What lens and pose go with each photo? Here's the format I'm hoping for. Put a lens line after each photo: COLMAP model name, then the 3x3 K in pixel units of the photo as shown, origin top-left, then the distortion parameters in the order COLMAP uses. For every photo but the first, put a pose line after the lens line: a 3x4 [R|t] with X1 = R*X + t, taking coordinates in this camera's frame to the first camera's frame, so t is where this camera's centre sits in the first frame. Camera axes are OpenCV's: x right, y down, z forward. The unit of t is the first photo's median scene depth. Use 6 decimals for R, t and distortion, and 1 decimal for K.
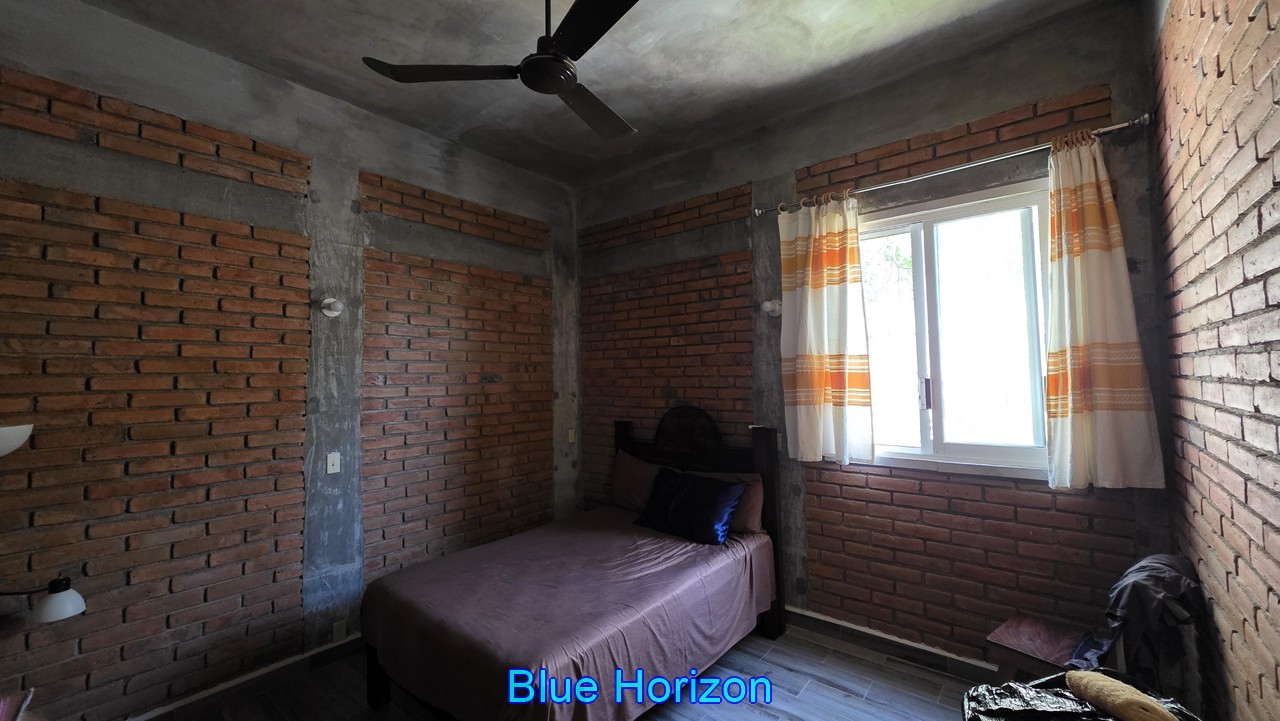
lens RADIAL K [[509.2, 0, 636.8], [0, 509.2, 360.5], [0, 0, 1]] dist [0.002728, -0.000048]
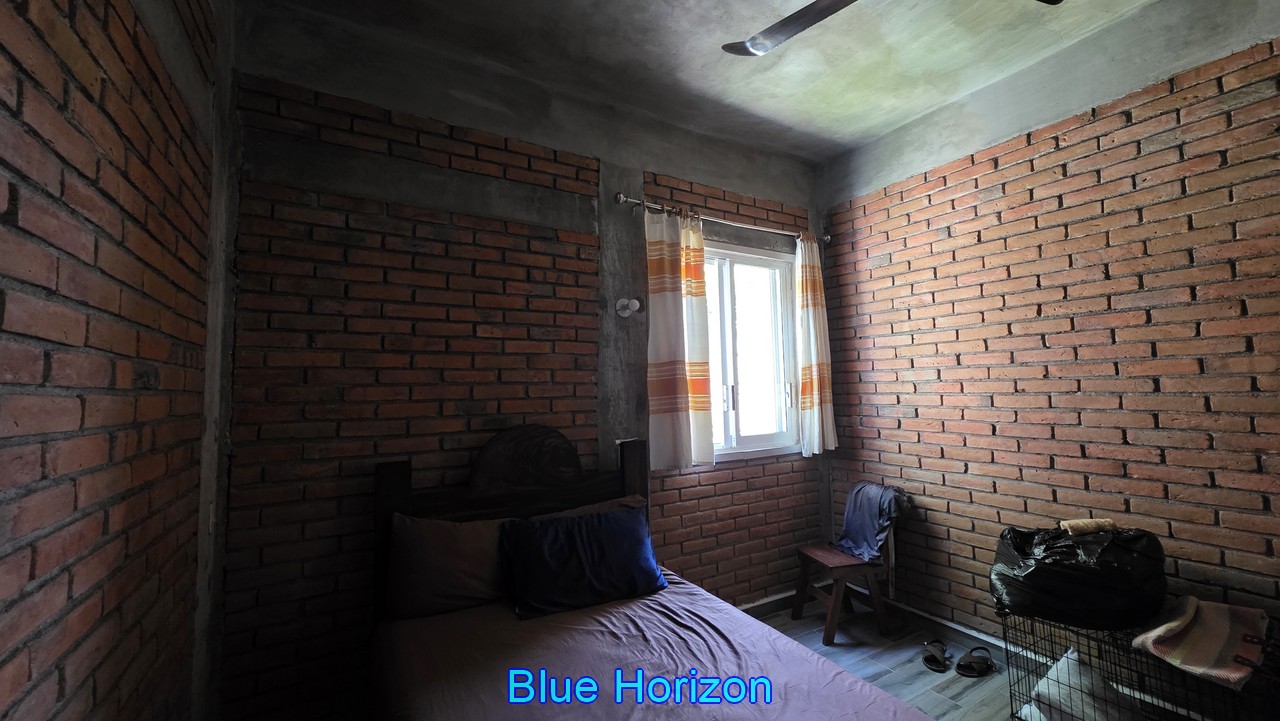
lens RADIAL K [[509.2, 0, 636.2], [0, 509.2, 358.3], [0, 0, 1]] dist [0.002728, -0.000048]
pose [[0.336914, 0.067985, 0.939078, -0.552685], [-0.014383, 0.997645, -0.067065, 0.045593], [-0.941426, 0.009088, 0.337098, 0.658251]]
